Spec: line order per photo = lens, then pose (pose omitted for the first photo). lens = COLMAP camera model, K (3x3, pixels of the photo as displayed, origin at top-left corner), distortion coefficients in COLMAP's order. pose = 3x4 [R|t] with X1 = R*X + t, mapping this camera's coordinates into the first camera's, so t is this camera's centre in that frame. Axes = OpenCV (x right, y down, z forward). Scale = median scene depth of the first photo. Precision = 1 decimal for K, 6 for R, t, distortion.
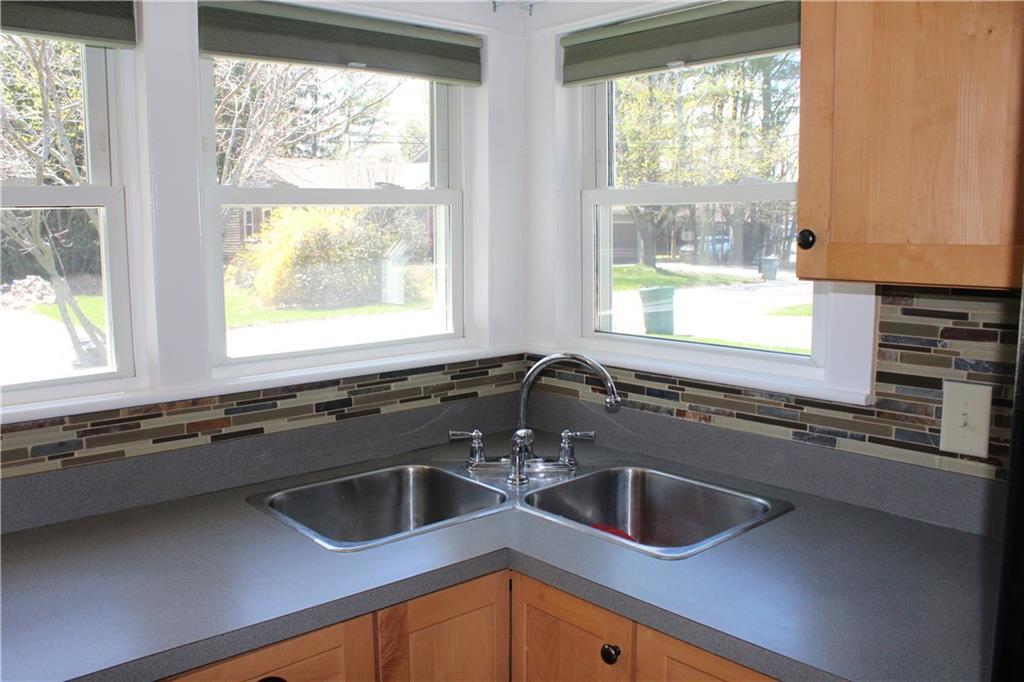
lens RADIAL K [[889.4, 0, 514.8], [0, 889.4, 338.7], [0, 0, 1]] dist [-0.020876, -0.004318]
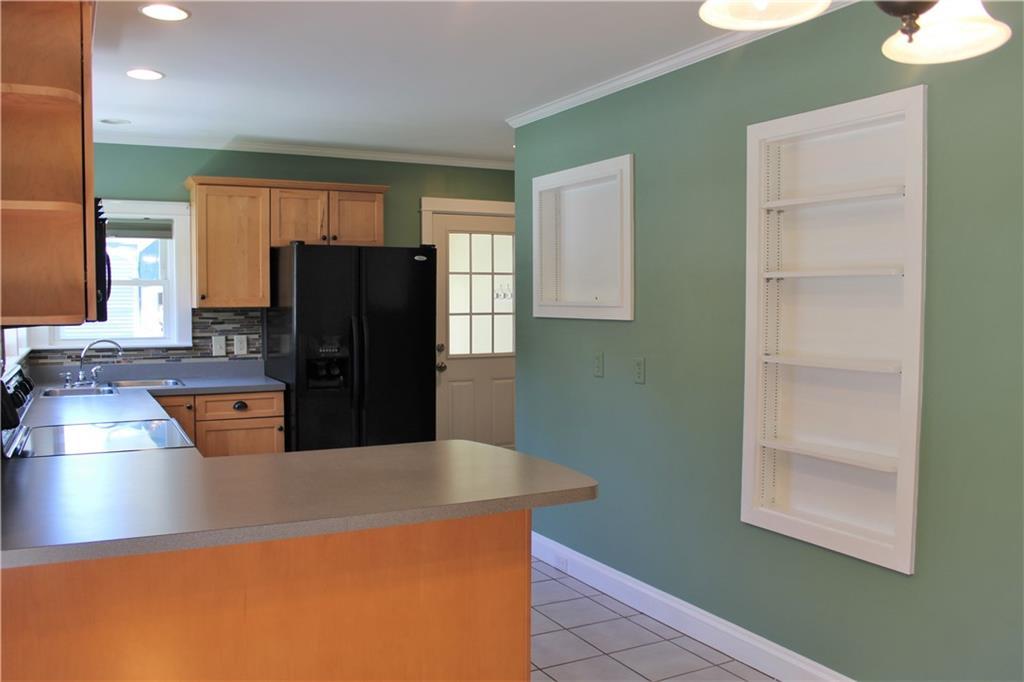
lens RADIAL K [[889.4, 0, 511.7], [0, 889.4, 343.3], [0, 0, 1]] dist [-0.020876, -0.004318]
pose [[0.263968, -0.044488, 0.963505, -2.343121], [0.129030, 0.991586, 0.010435, 0.171152], [-0.955862, 0.121567, 0.267487, -0.984449]]
